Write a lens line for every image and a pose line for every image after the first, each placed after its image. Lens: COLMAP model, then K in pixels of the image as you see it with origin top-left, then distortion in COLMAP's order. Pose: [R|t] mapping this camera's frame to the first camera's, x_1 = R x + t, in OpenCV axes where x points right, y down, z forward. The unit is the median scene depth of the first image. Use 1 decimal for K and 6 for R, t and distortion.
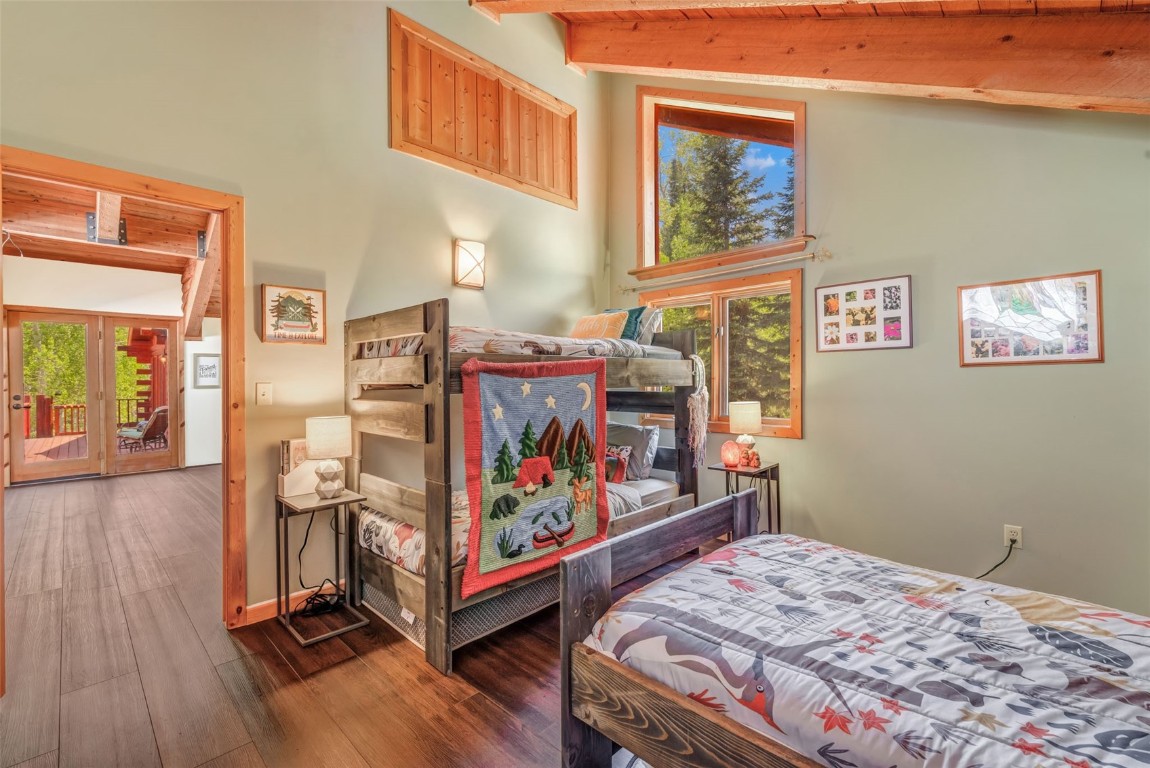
lens RADIAL K [[496.2, 0, 580.4], [0, 496.2, 381.1], [0, 0, 1]] dist [-0.003822, 0.001453]
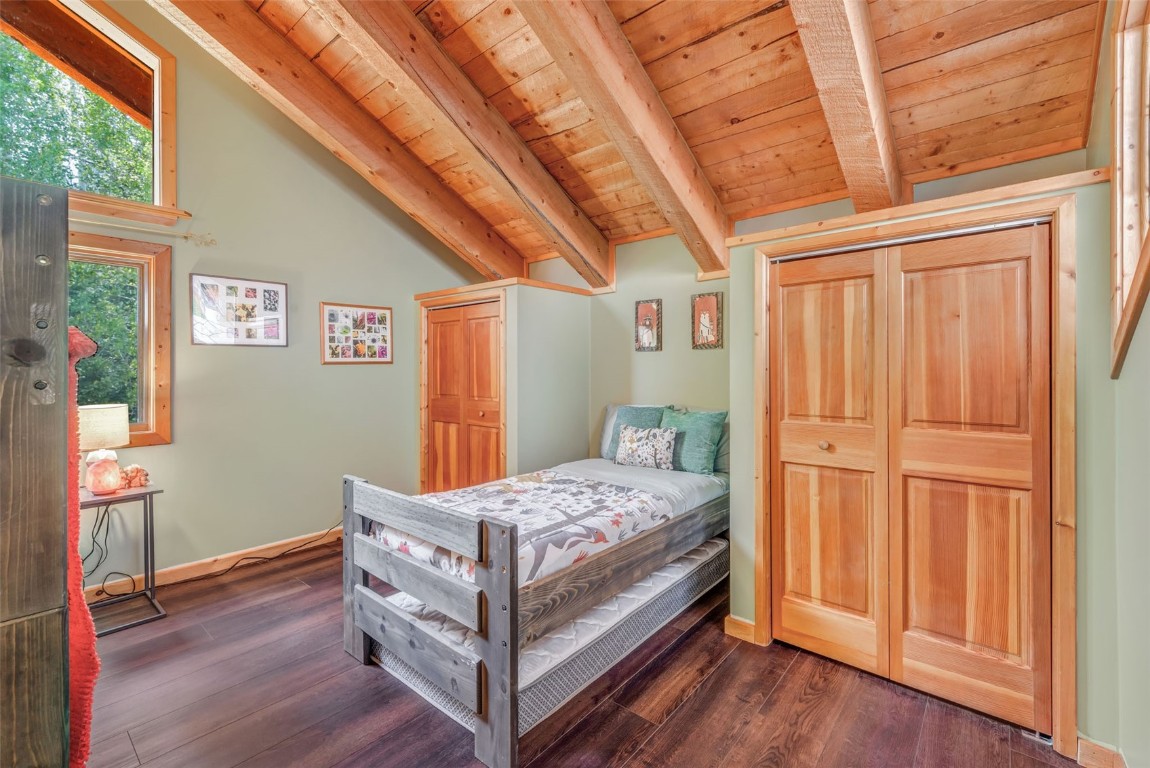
lens RADIAL K [[496.2, 0, 577.3], [0, 496.2, 373.5], [0, 0, 1]] dist [-0.003822, 0.001453]
pose [[-0.065503, 0.001913, 0.997851, -0.761313], [0.008231, 0.999965, -0.001377, 0.002732], [-0.997818, 0.008123, -0.065516, 0.579493]]
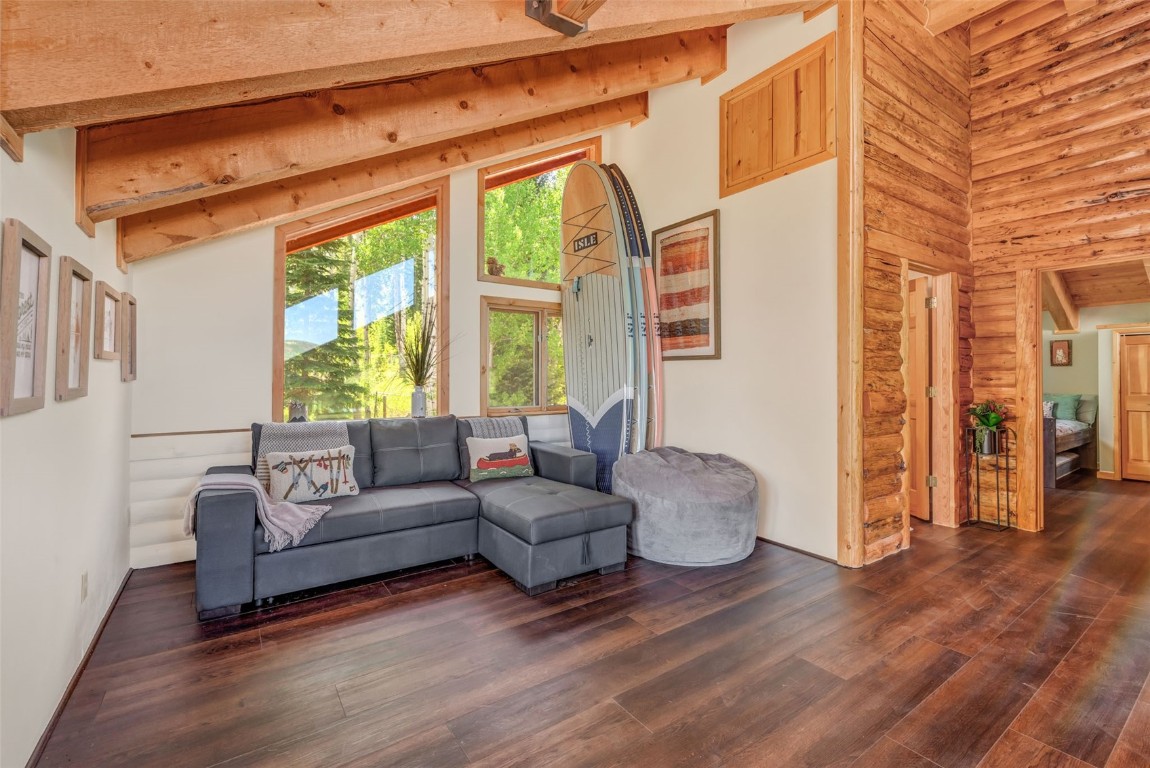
lens RADIAL K [[496.2, 0, 573.1], [0, 496.2, 373.2], [0, 0, 1]] dist [-0.003822, 0.001453]
pose [[0.196247, 0.014320, 0.980450, -2.113771], [-0.000320, 0.999894, -0.014540, 0.014276], [-0.980554, 0.002539, 0.196231, 1.748679]]
